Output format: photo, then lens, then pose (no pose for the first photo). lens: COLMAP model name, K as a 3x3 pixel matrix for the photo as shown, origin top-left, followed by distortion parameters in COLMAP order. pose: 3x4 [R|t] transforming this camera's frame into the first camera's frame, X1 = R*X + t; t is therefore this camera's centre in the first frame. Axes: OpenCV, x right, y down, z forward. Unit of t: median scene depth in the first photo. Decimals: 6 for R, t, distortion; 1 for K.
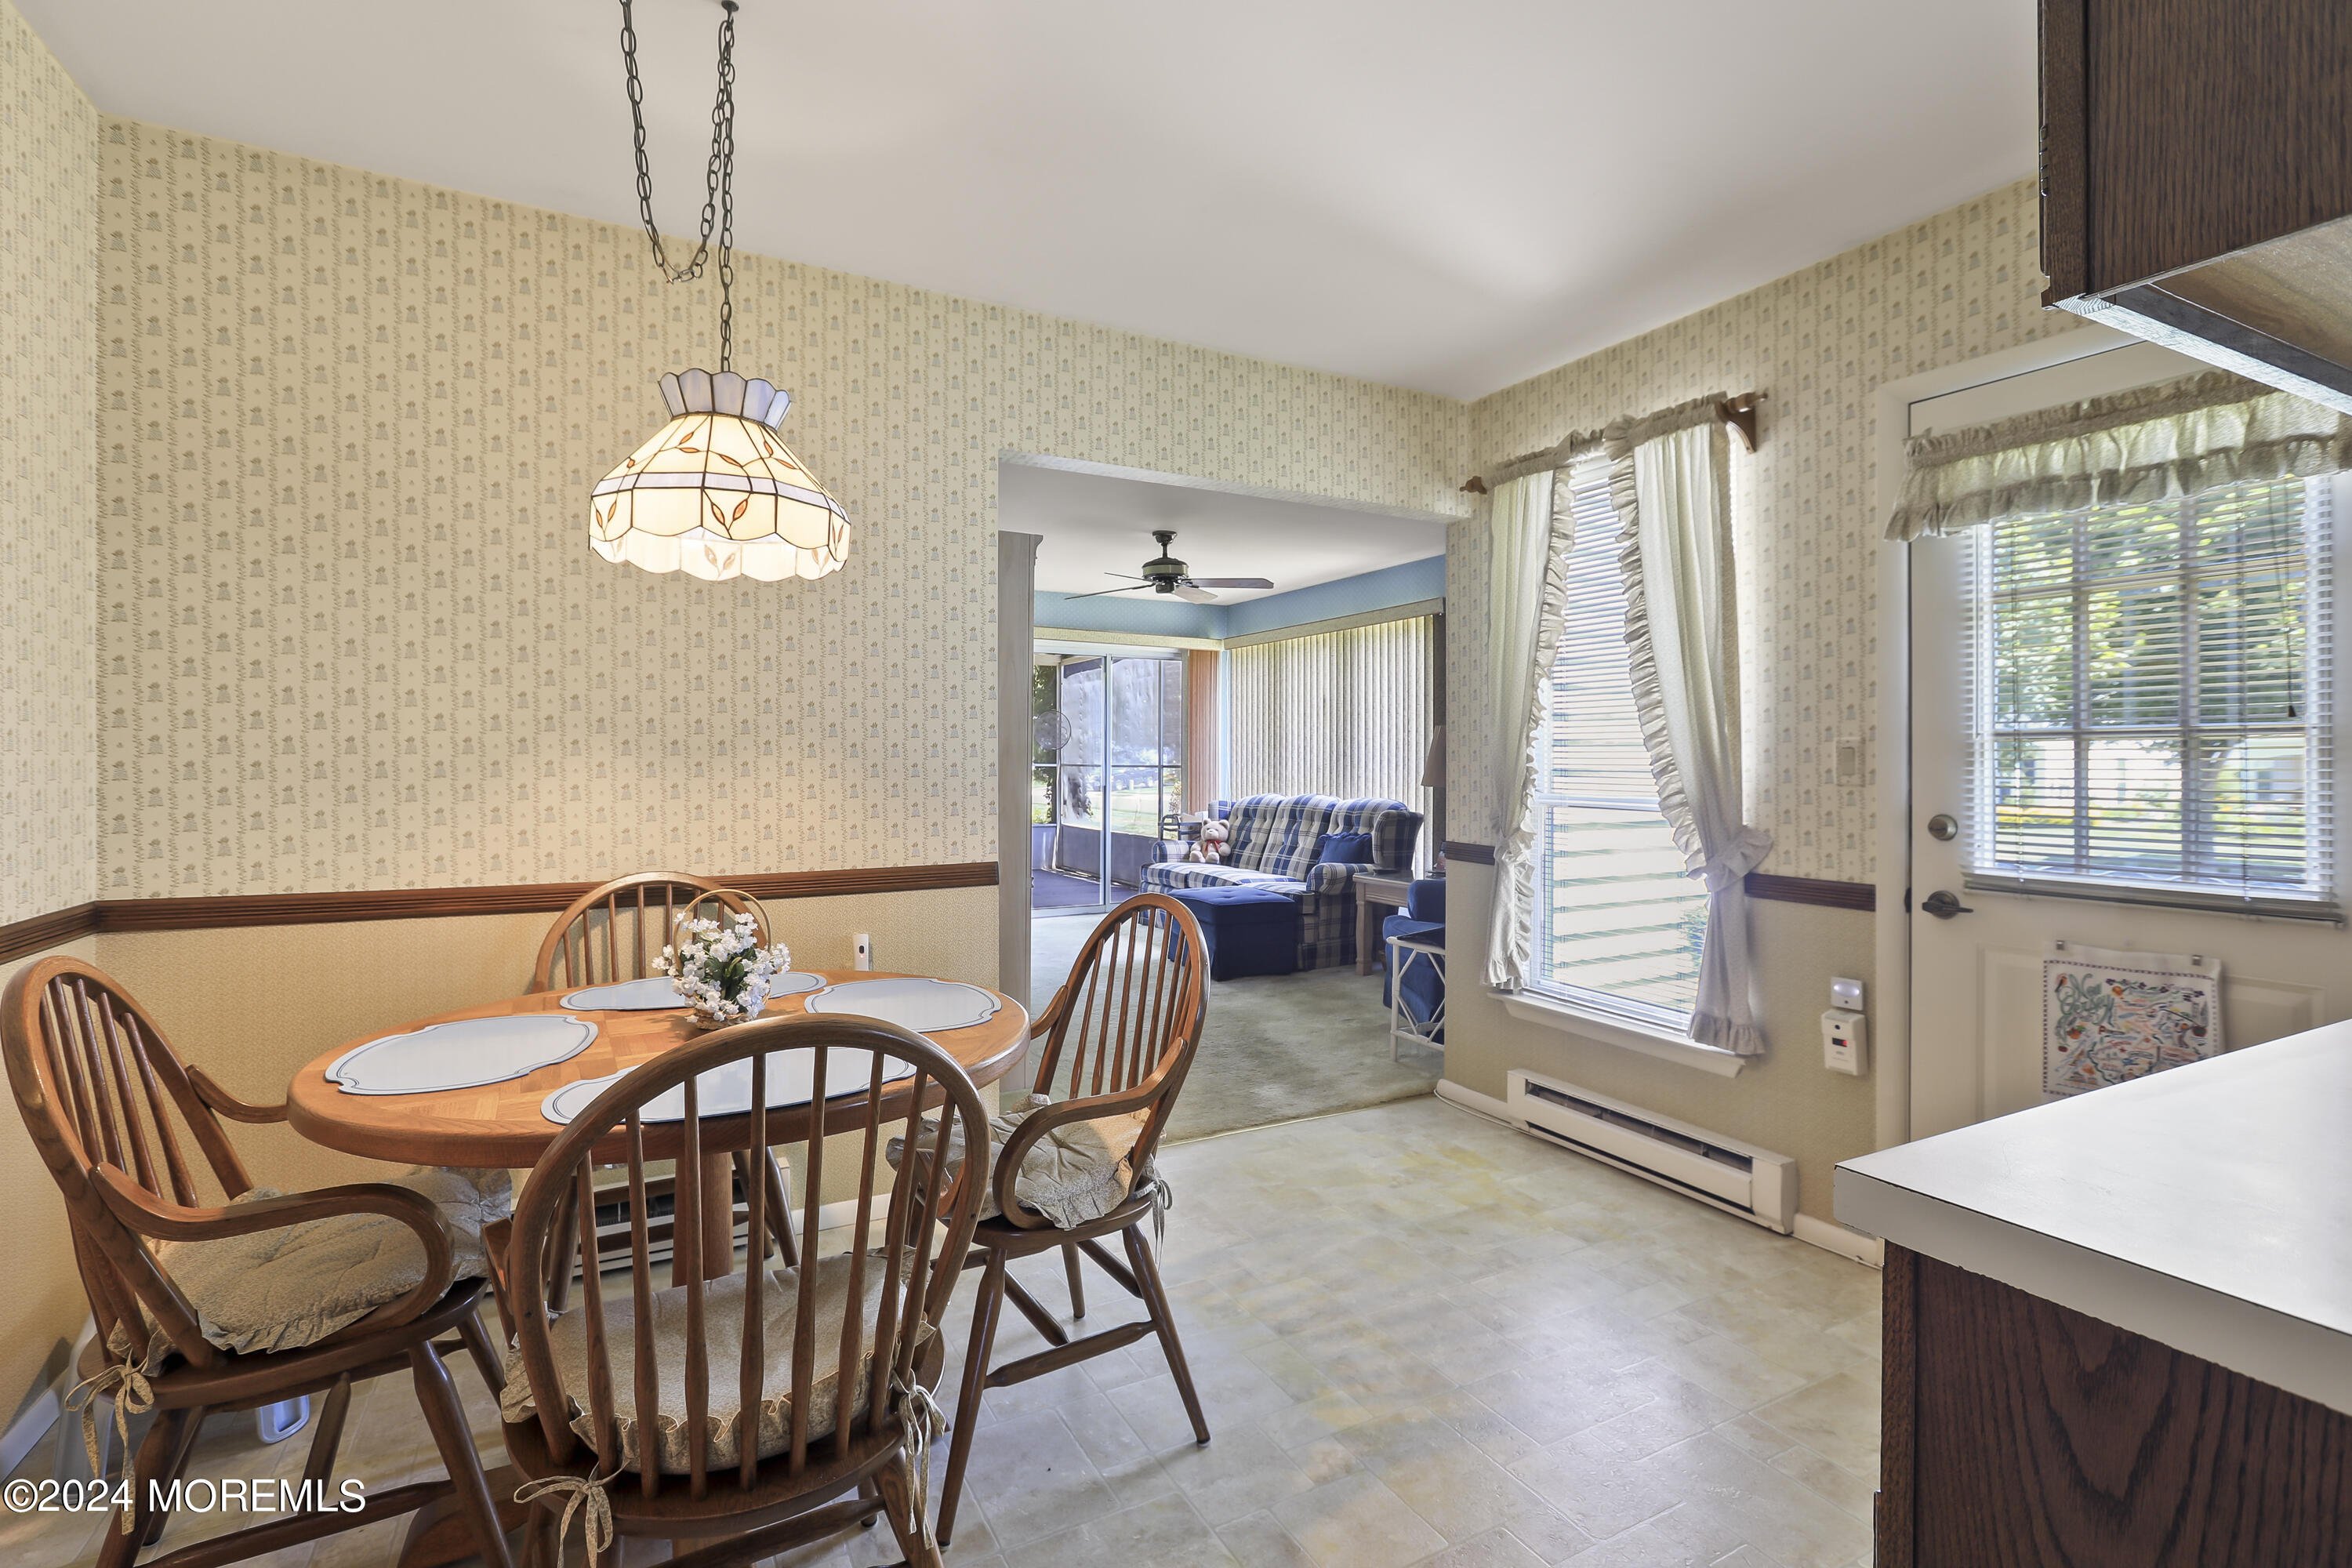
lens RADIAL K [[1067.7, 0, 1180.6], [0, 1067.7, 760.6], [0, 0, 1]] dist [-0.029435, 0.011581]
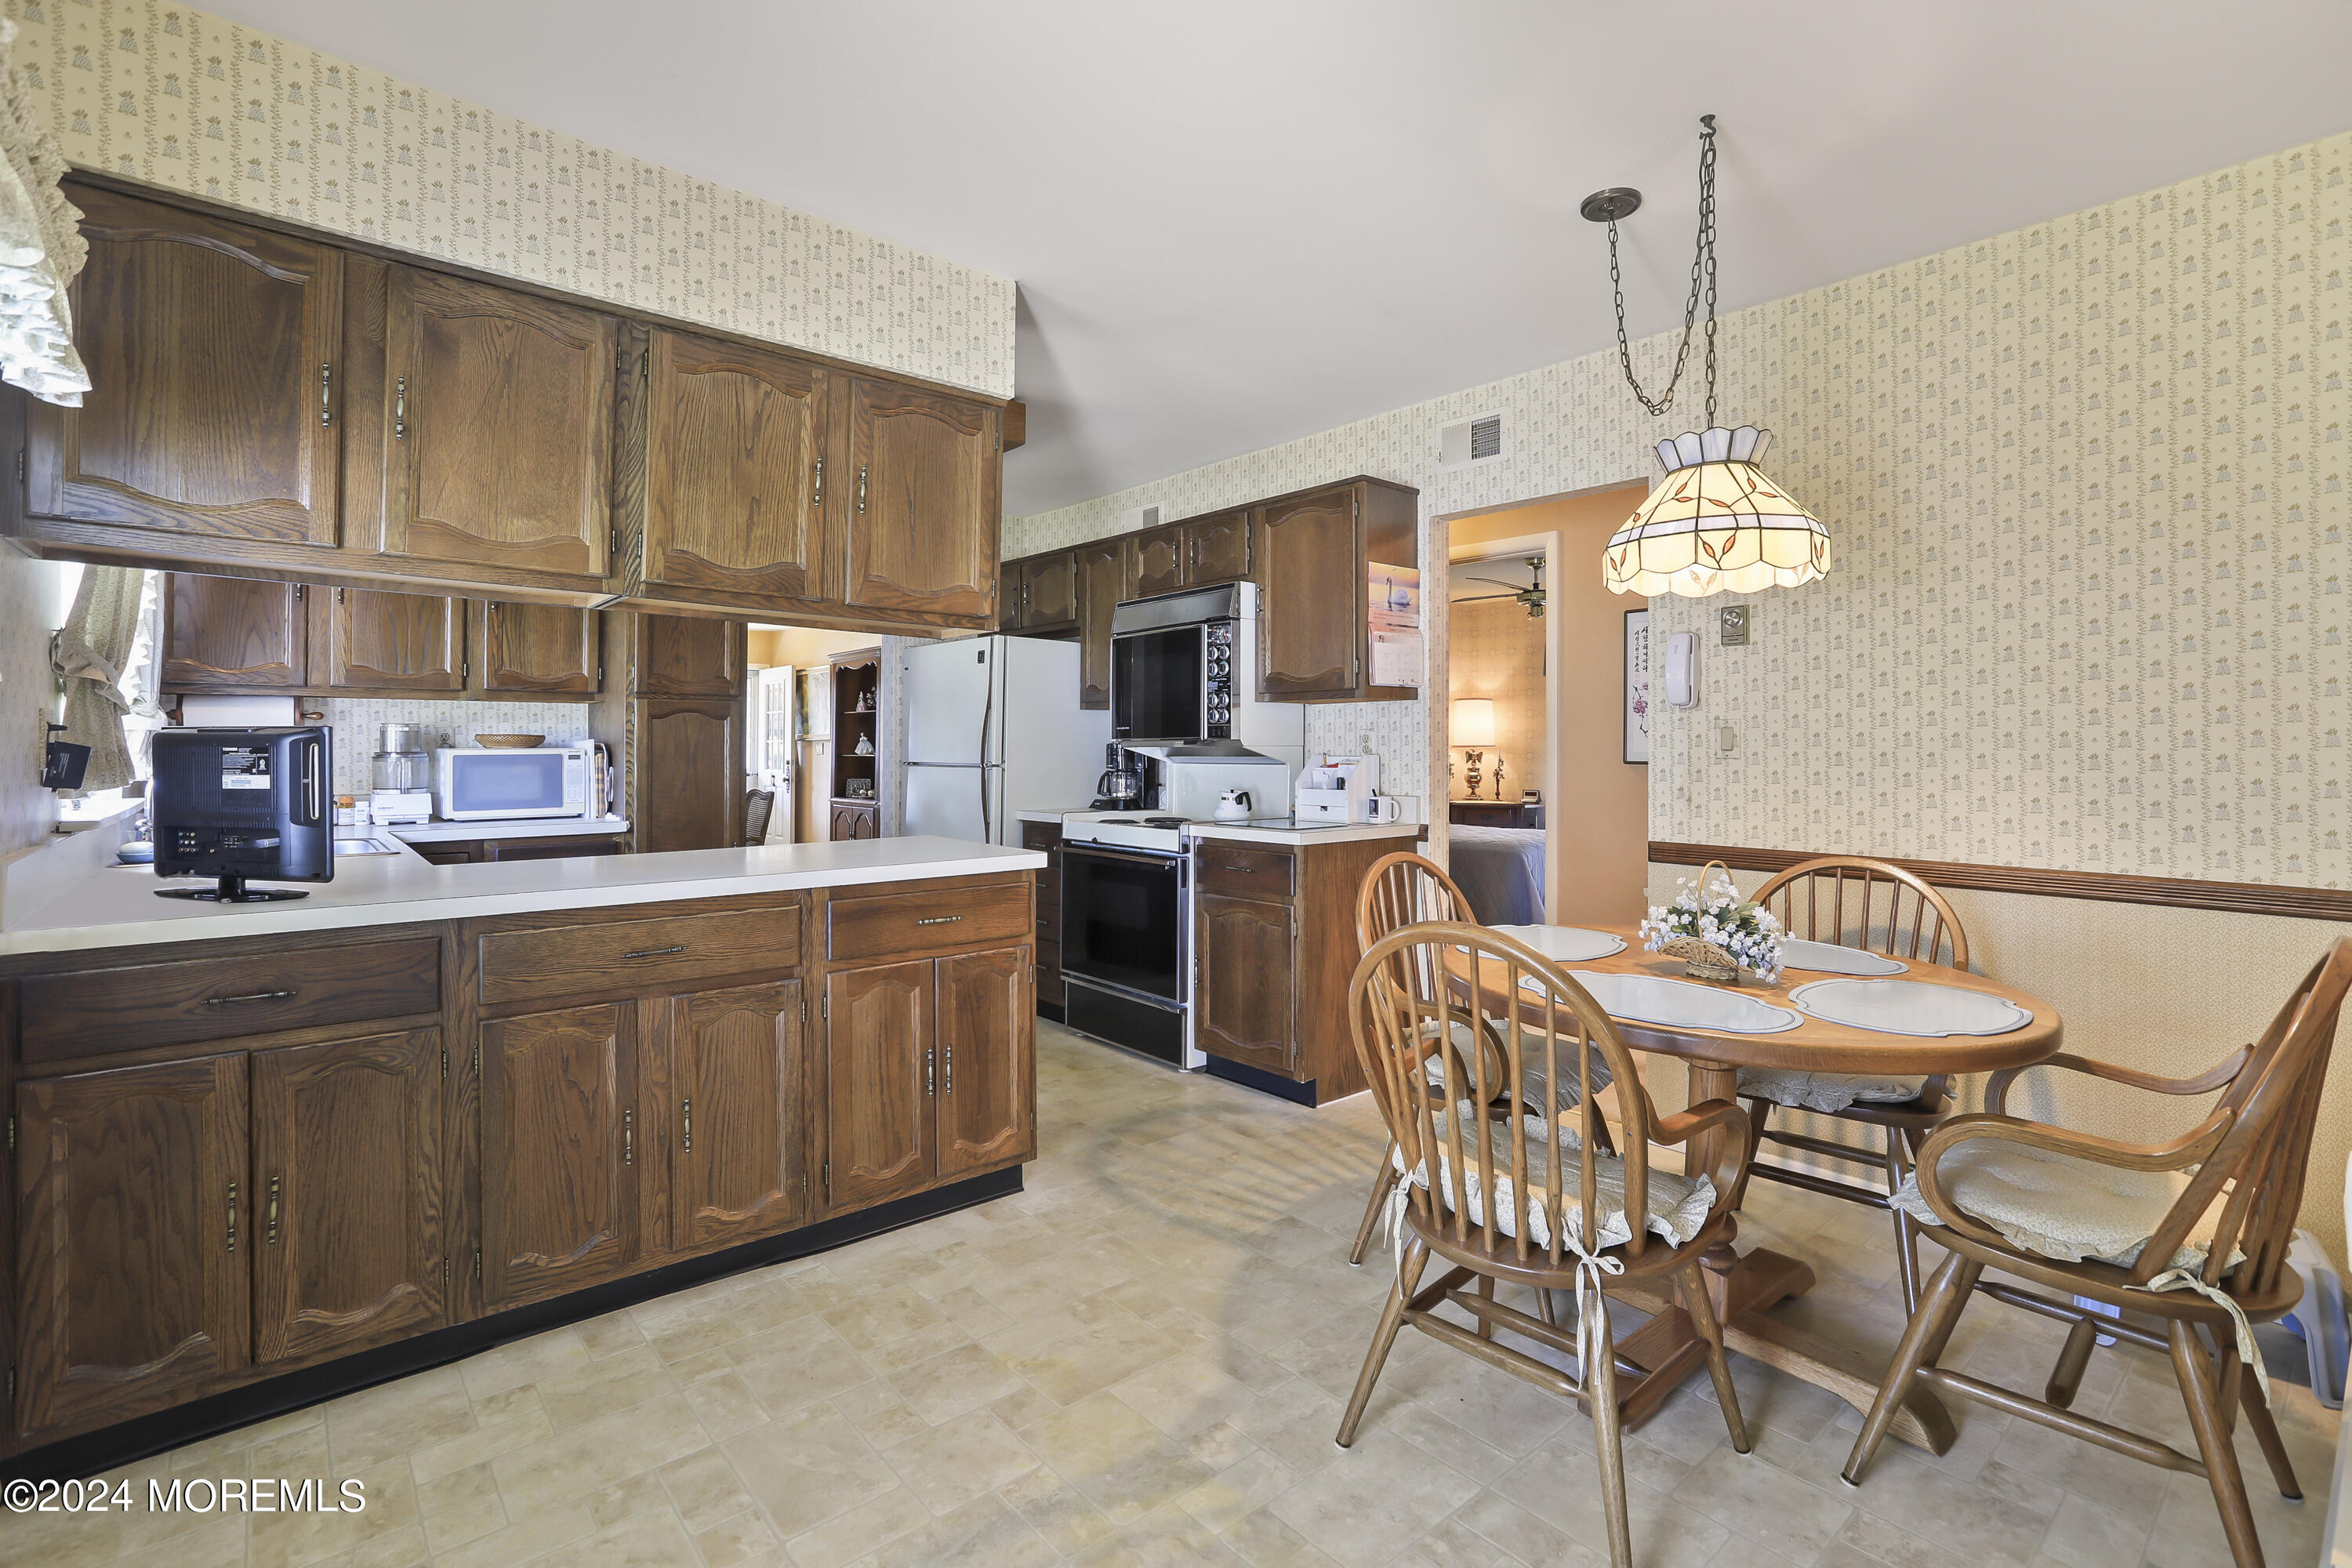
lens RADIAL K [[1067.7, 0, 1164.4], [0, 1067.7, 740.6], [0, 0, 1]] dist [-0.029435, 0.011581]
pose [[-0.978665, -0.002652, -0.205445, 0.118062], [-0.002230, 0.999995, -0.002287, -0.004148], [0.205450, -0.001780, -0.978666, 0.586764]]
